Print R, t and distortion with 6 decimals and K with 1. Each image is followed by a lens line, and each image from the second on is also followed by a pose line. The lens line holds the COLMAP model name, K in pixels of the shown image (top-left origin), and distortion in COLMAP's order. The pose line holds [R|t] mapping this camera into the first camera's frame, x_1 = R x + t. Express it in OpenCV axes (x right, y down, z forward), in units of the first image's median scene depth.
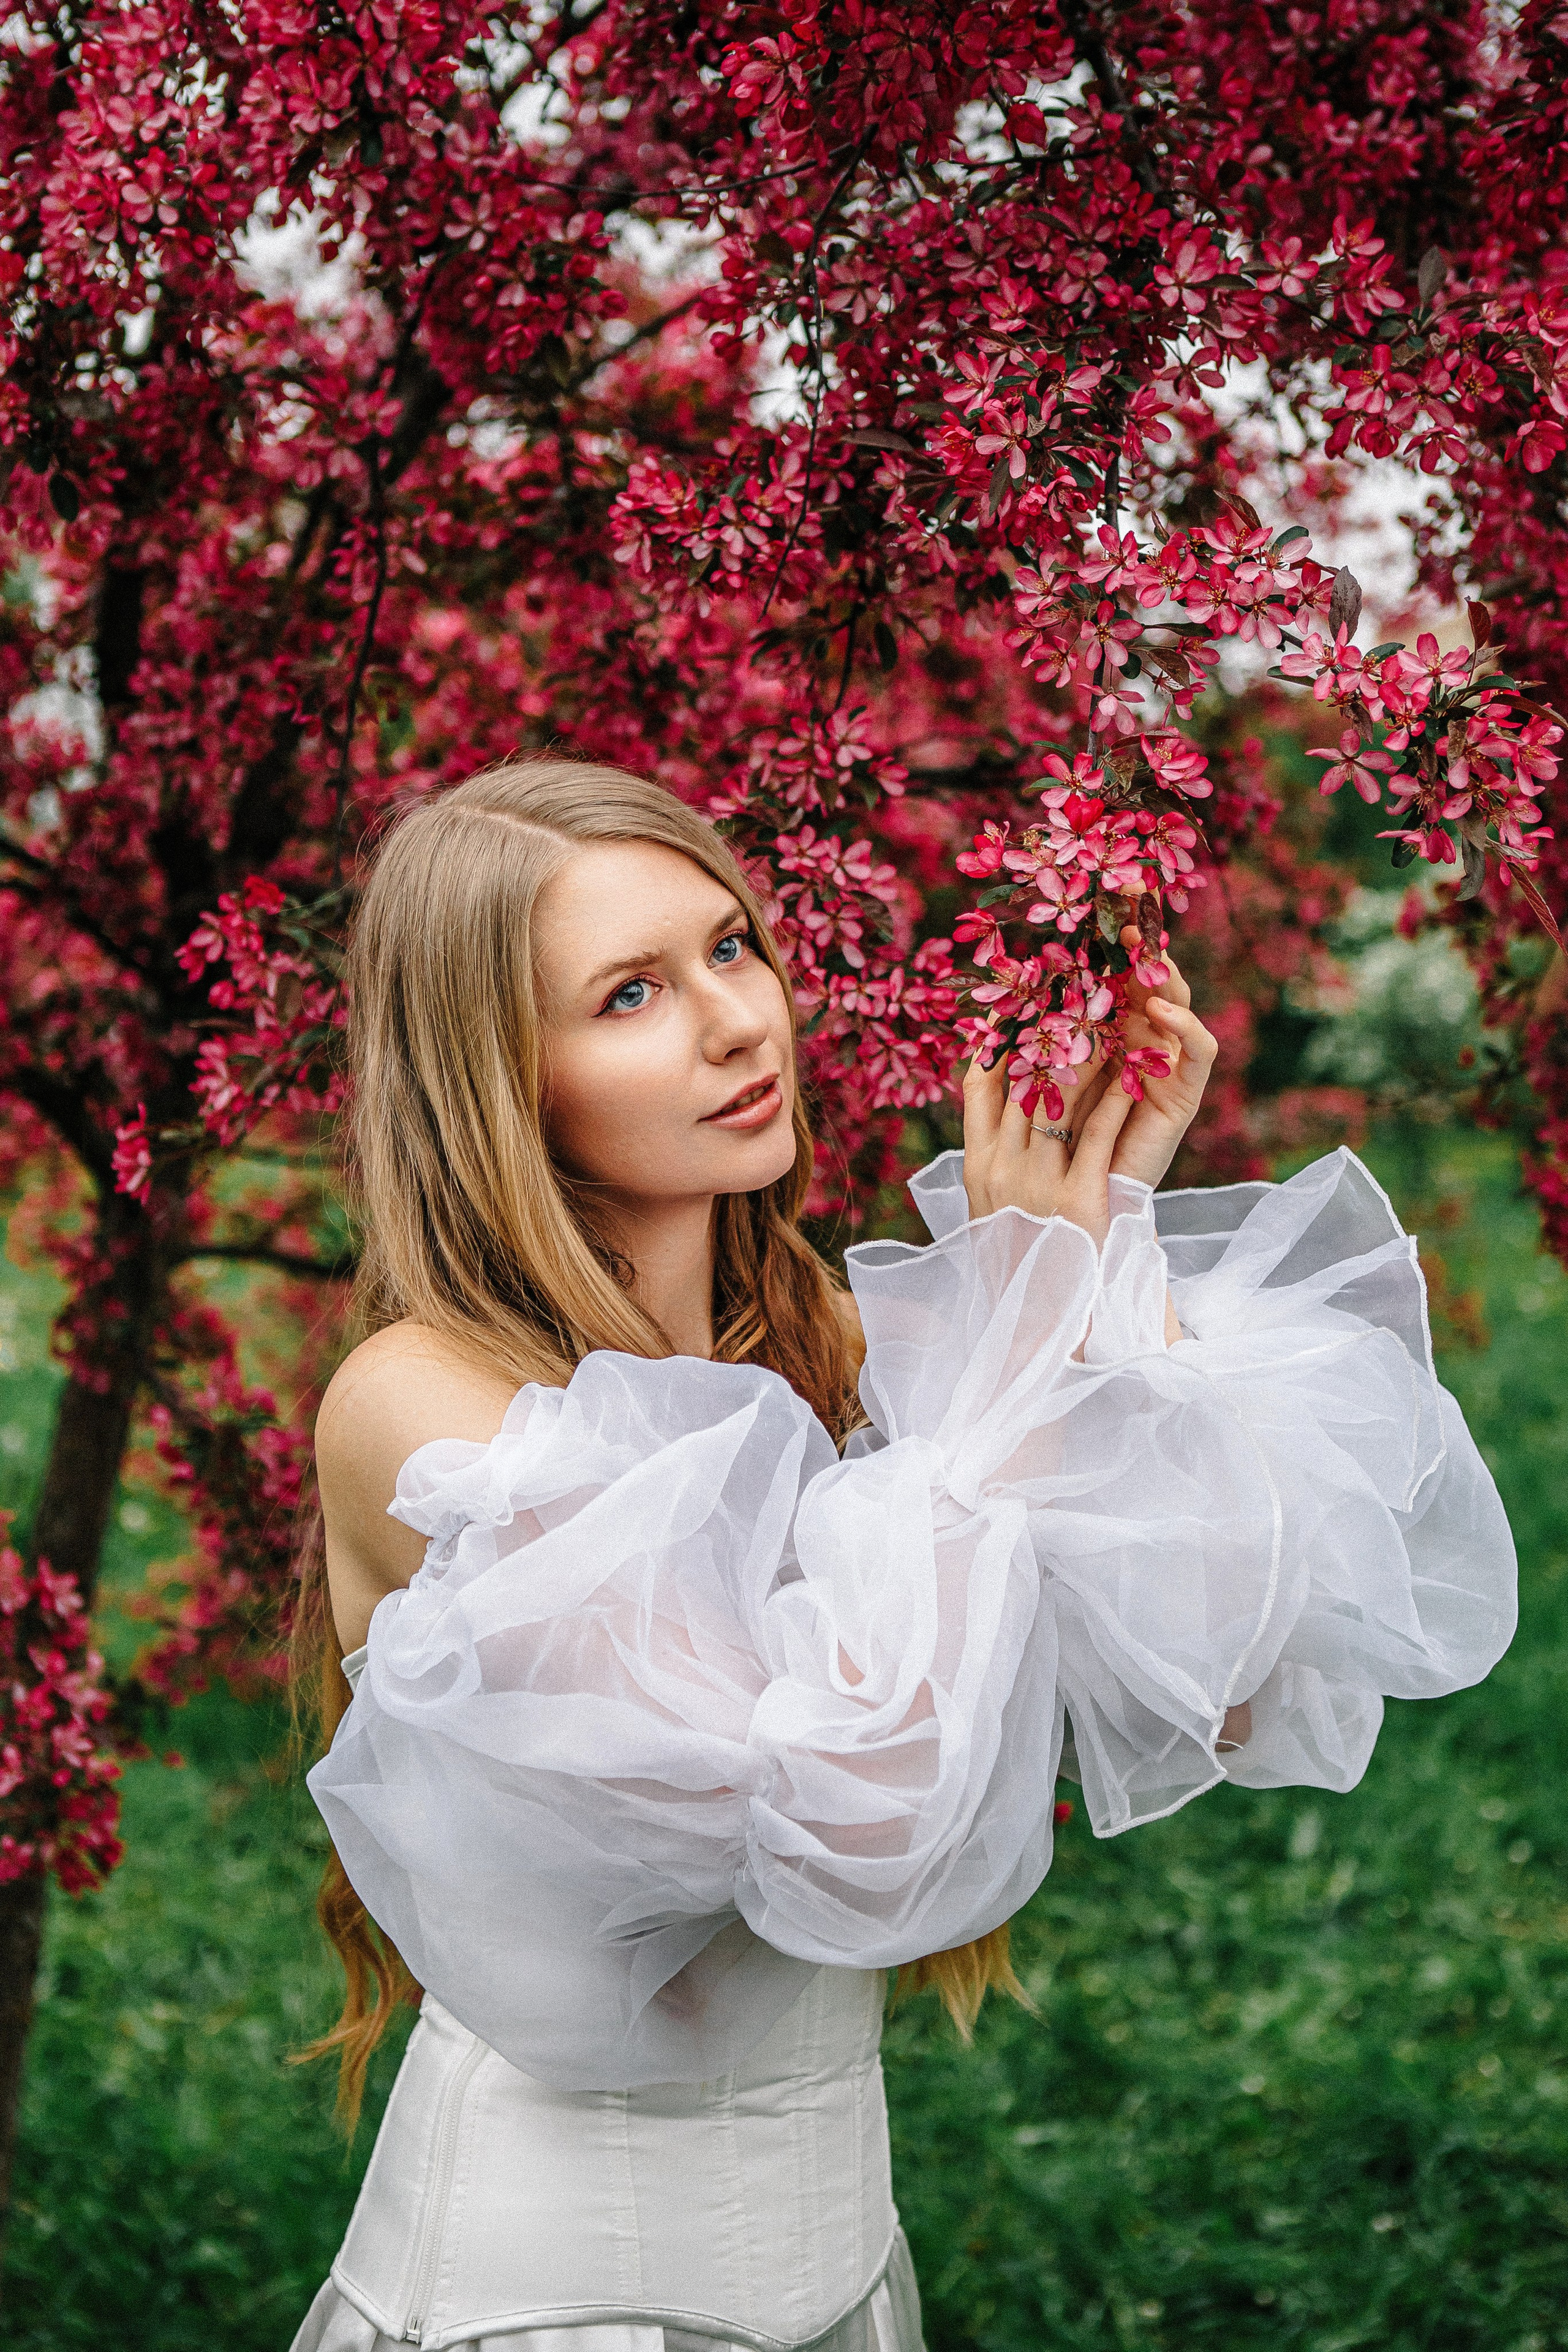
lens RADIAL K [[3081.7, 0, 758.4], [0, 3081.7, 1139.8], [0, 0, 1]] dist [-0.043048, 0.000000]
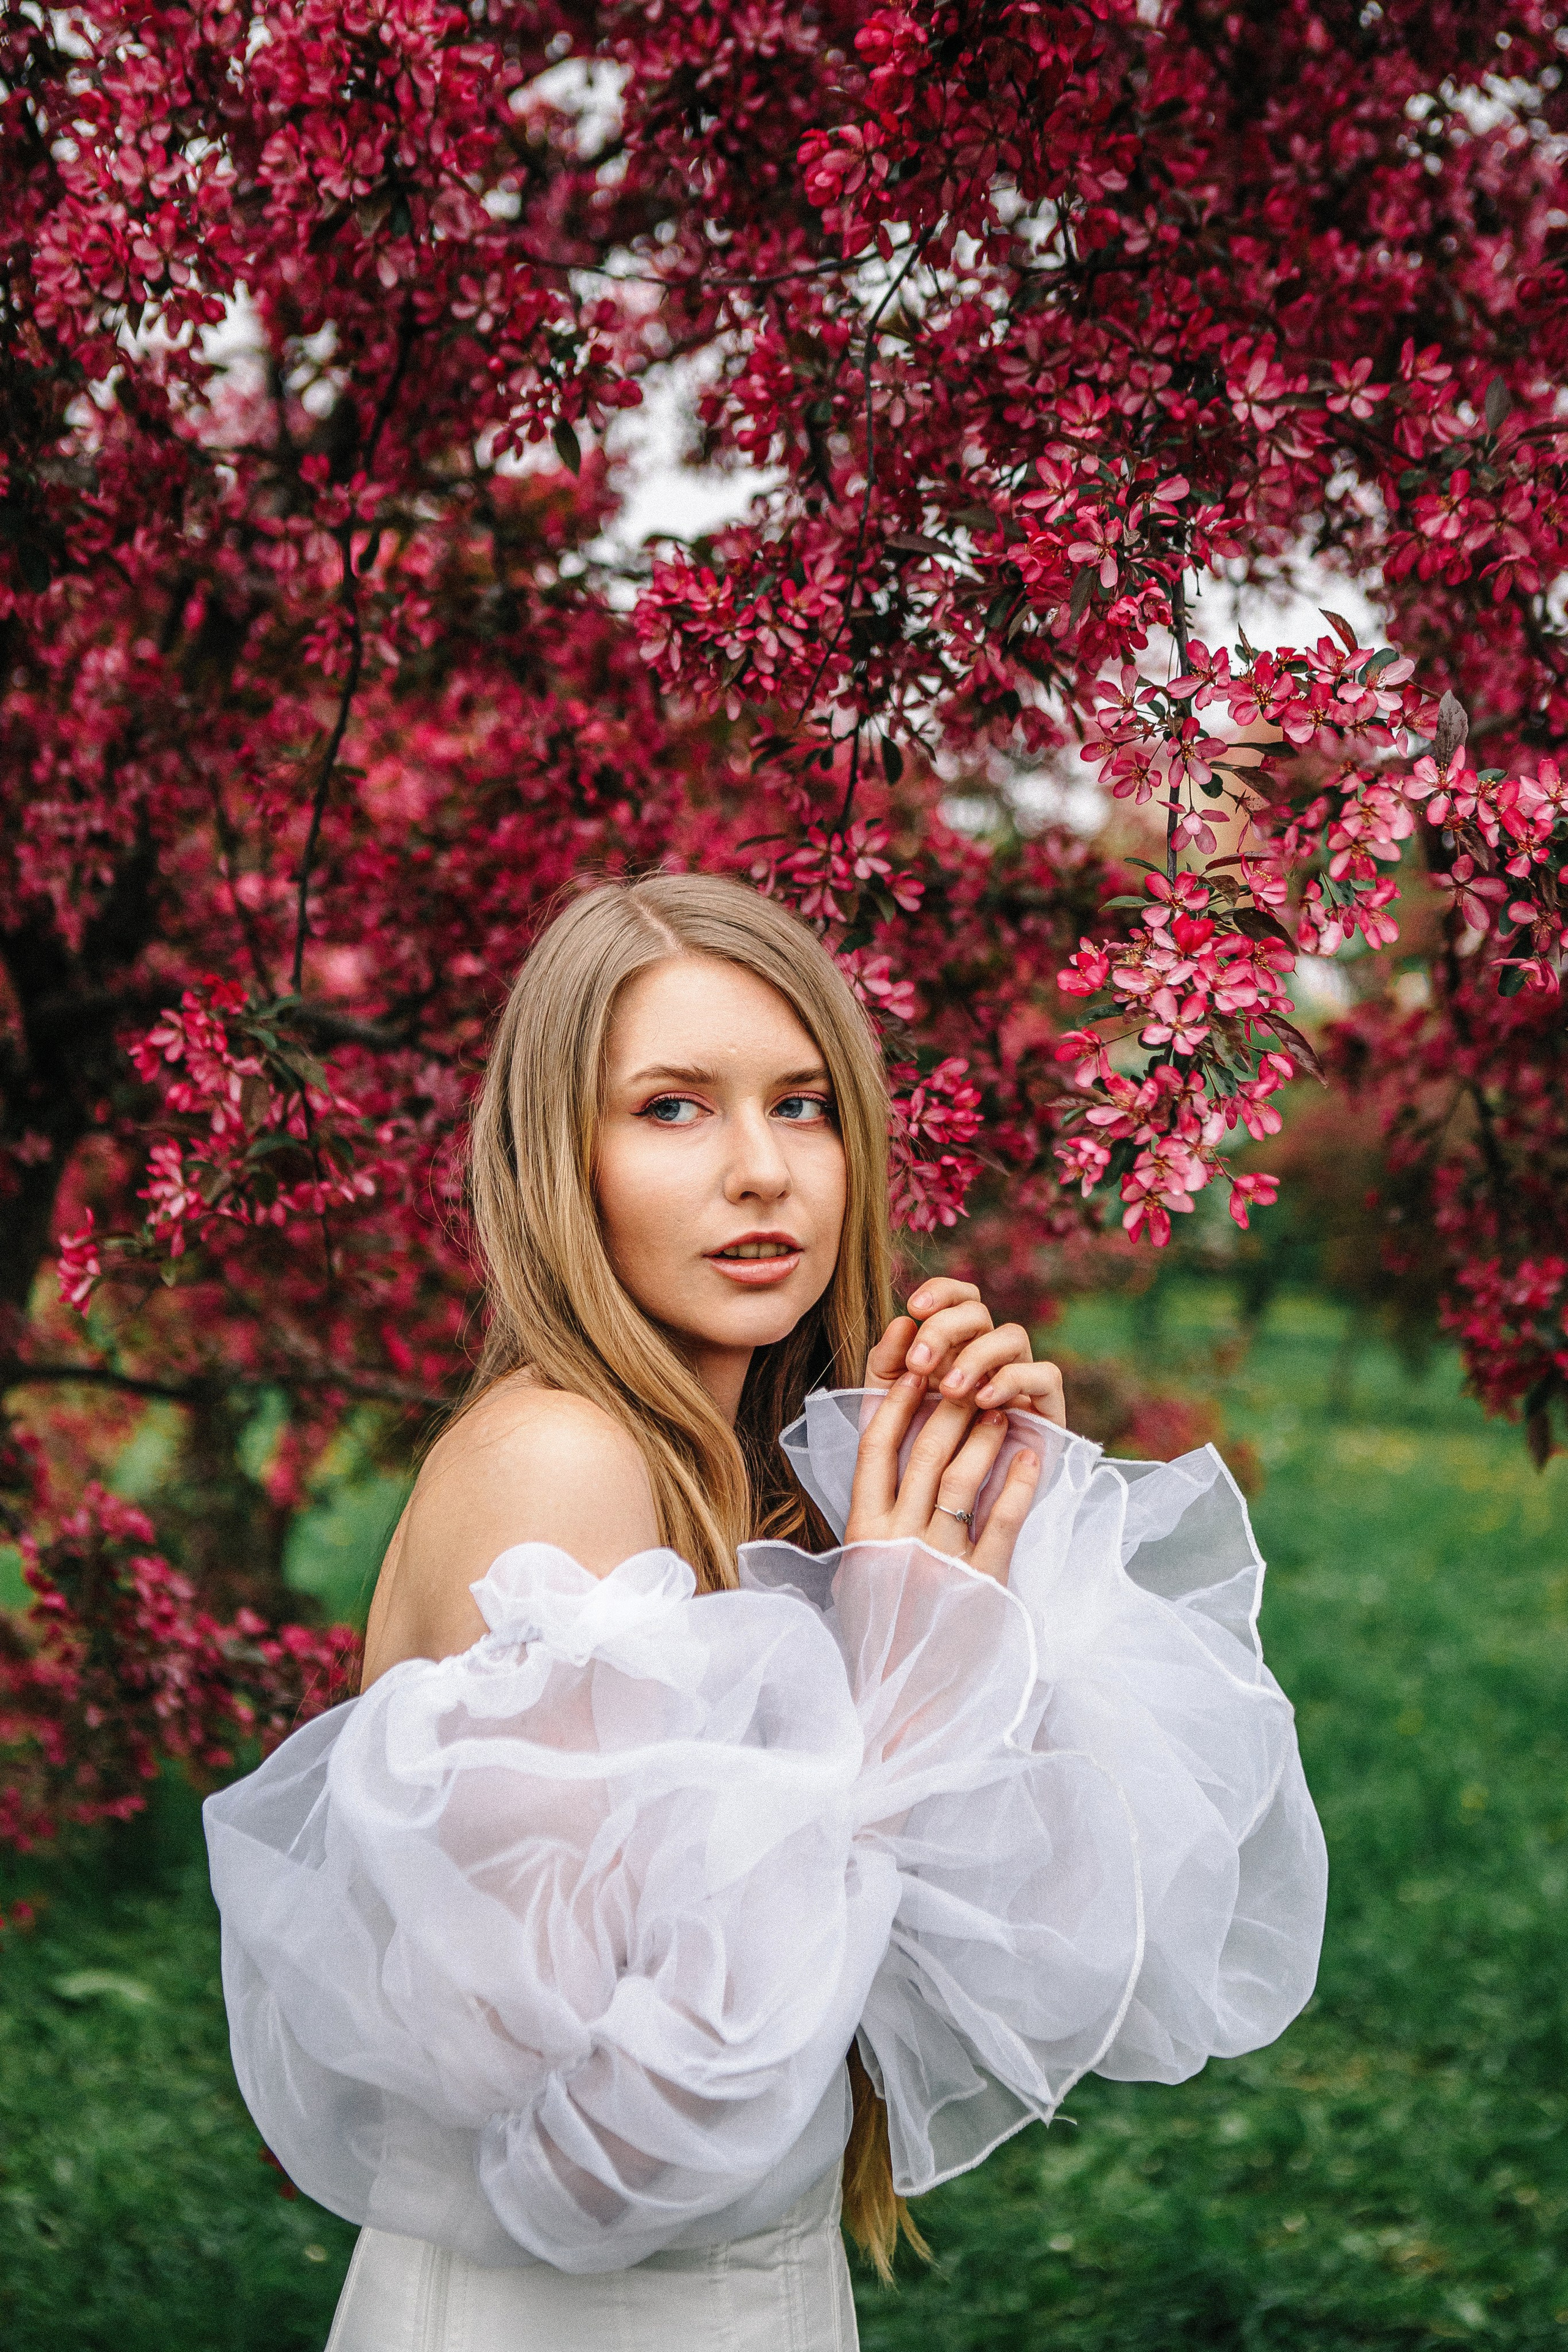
lens RADIAL K [[3116.6, 0, 774.9], [0, 3116.6, 1164.4], [0, 0, 1]] dist [-0.031960, 0.000000]
pose [[0.993395, 0.024369, 0.112130, -0.104428], [-0.020369, 0.999119, -0.036681, 0.004785], [-0.112925, 0.034155, 0.993016, 0.031900]]
